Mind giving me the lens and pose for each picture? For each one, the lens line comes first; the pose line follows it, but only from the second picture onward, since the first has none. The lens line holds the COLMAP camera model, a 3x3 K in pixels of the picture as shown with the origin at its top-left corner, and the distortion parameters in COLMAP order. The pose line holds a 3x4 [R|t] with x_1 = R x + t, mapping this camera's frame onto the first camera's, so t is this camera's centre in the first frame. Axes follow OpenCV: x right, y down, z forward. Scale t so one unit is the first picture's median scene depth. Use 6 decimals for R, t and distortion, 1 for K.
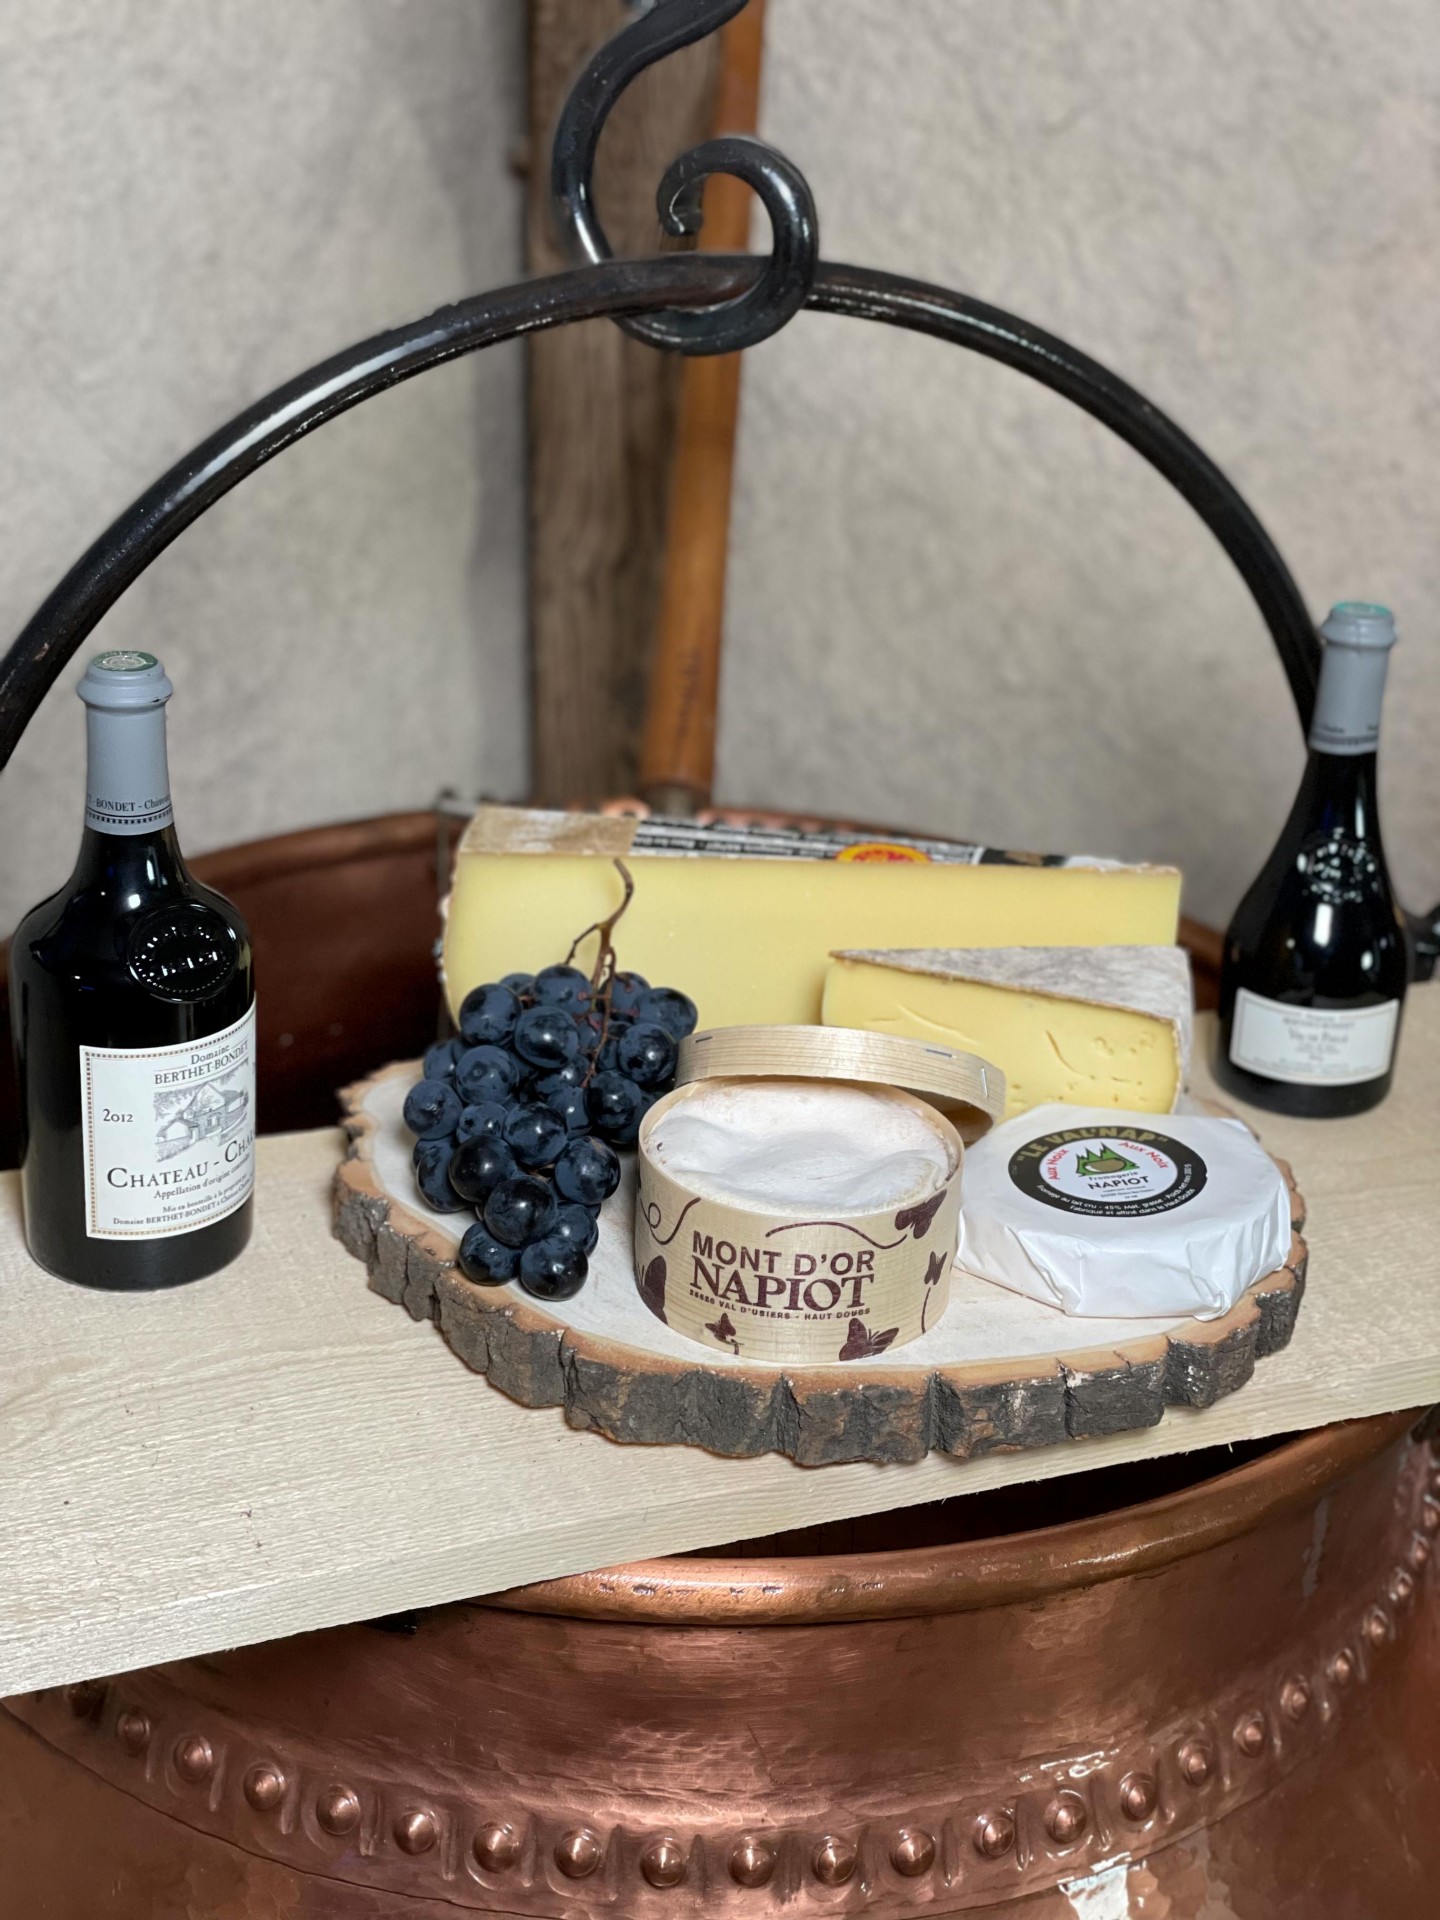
lens RADIAL K [[2899.5, 0, 731.6], [0, 2899.5, 953.7], [0, 0, 1]] dist [0.085528, 0.000000]
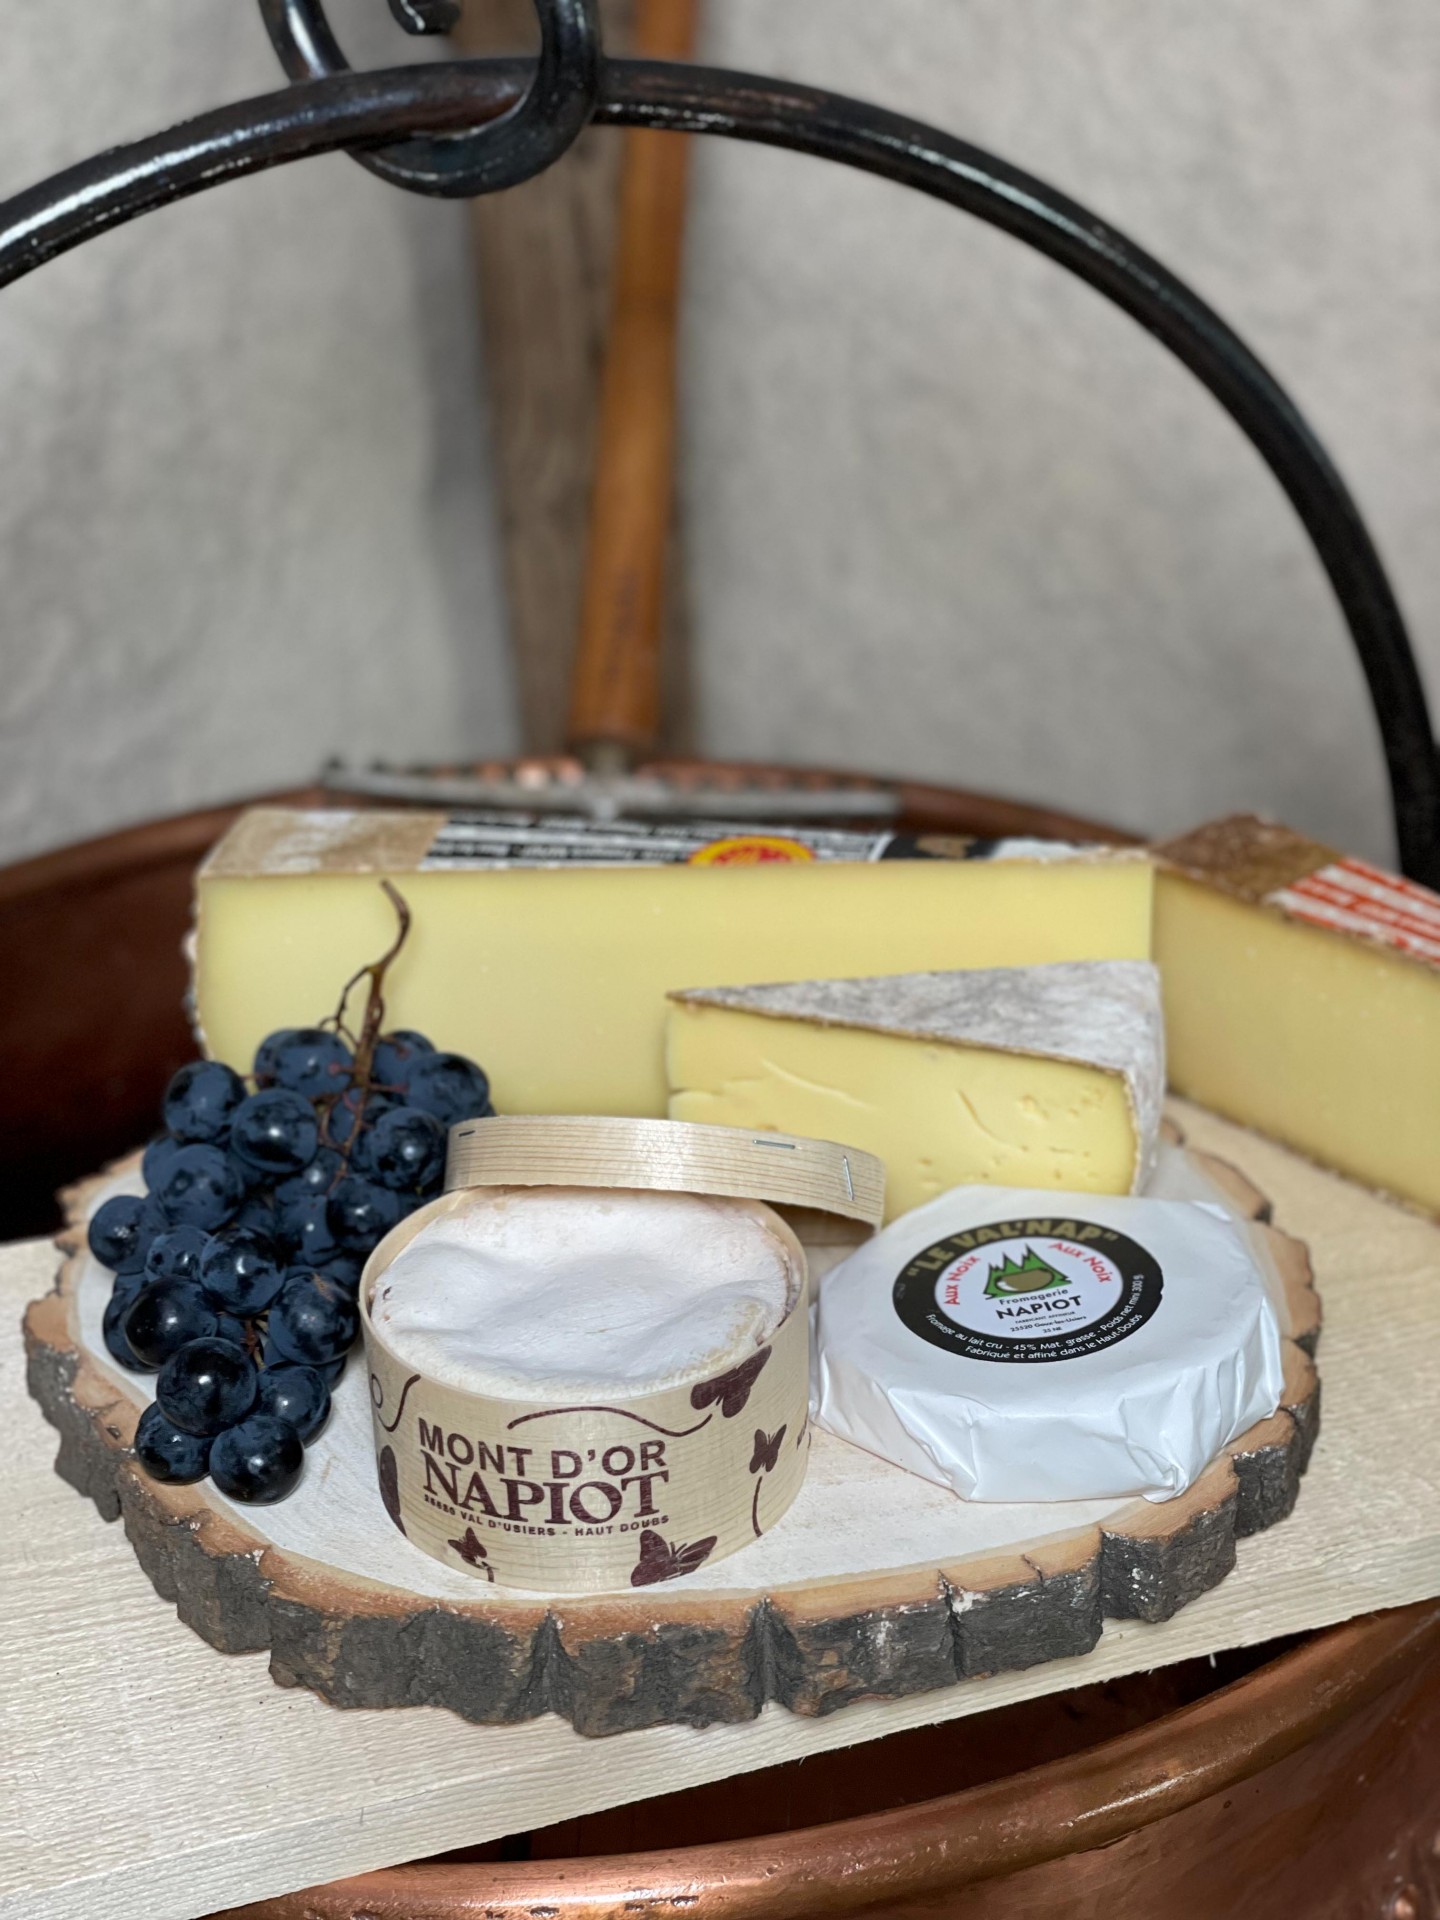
lens RADIAL K [[2899.5, 0, 732.6], [0, 2899.5, 988.9], [0, 0, 1]] dist [0.085528, 0.000000]
pose [[0.995005, -0.042526, -0.090311, 0.130201], [0.047116, 0.997671, 0.049313, -0.041601], [0.088003, -0.053322, 0.994692, 0.283013]]
